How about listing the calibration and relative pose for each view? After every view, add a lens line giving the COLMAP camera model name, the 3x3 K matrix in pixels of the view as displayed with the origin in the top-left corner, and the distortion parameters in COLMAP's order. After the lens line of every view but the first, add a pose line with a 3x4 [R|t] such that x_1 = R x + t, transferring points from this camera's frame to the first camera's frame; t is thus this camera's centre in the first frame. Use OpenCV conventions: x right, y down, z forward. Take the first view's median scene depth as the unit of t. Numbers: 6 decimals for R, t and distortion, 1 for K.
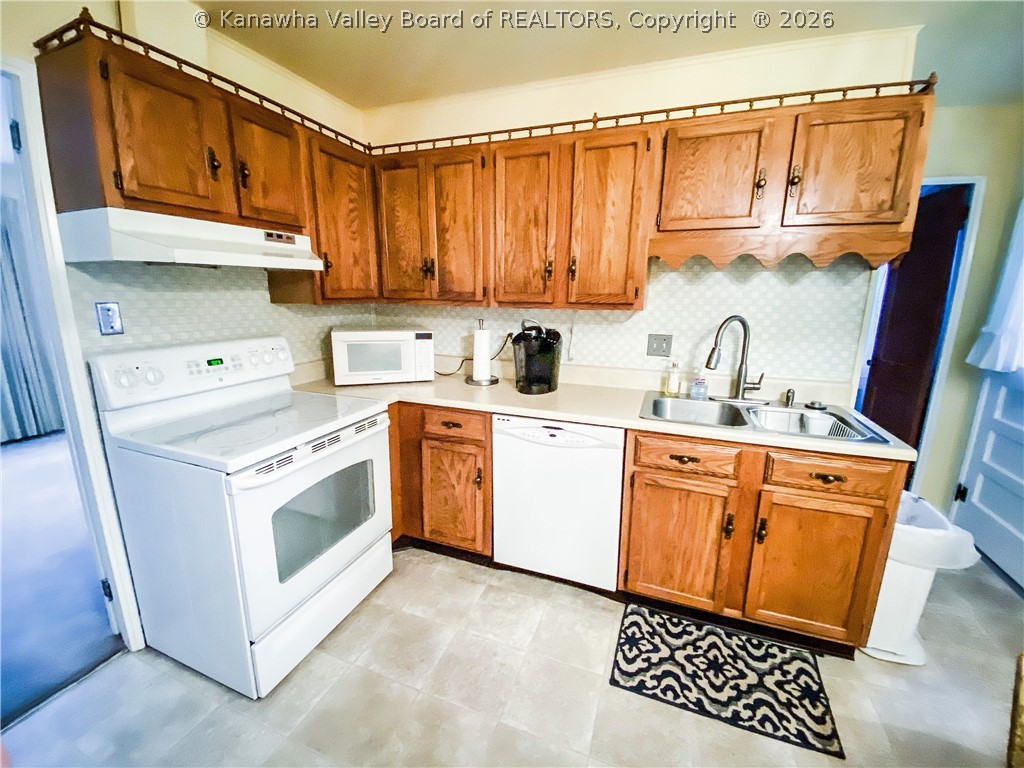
lens RADIAL K [[418.3, 0, 506.3], [0, 418.3, 383.7], [0, 0, 1]] dist [-0.012280, -0.000831]
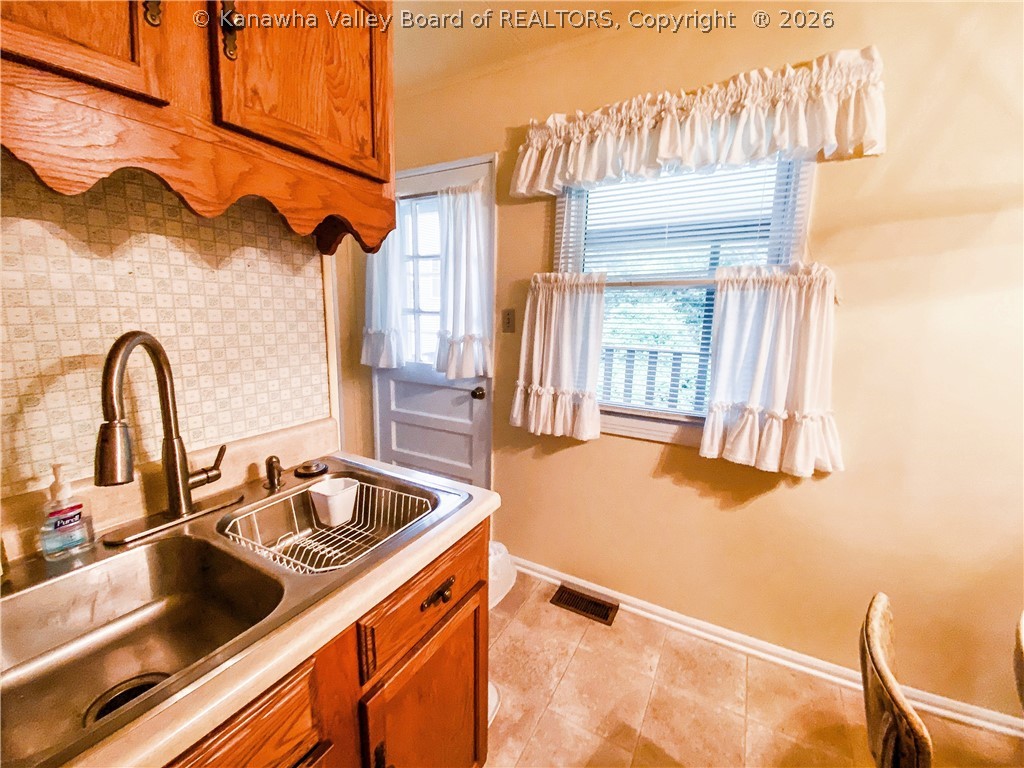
lens RADIAL K [[418.3, 0, 506.4], [0, 418.3, 384.9], [0, 0, 1]] dist [-0.012280, -0.000831]
pose [[0.151015, -0.181454, 0.971735, 0.203597], [0.190190, 0.969977, 0.151568, -0.104011], [-0.970063, 0.161925, 0.180991, 0.572391]]
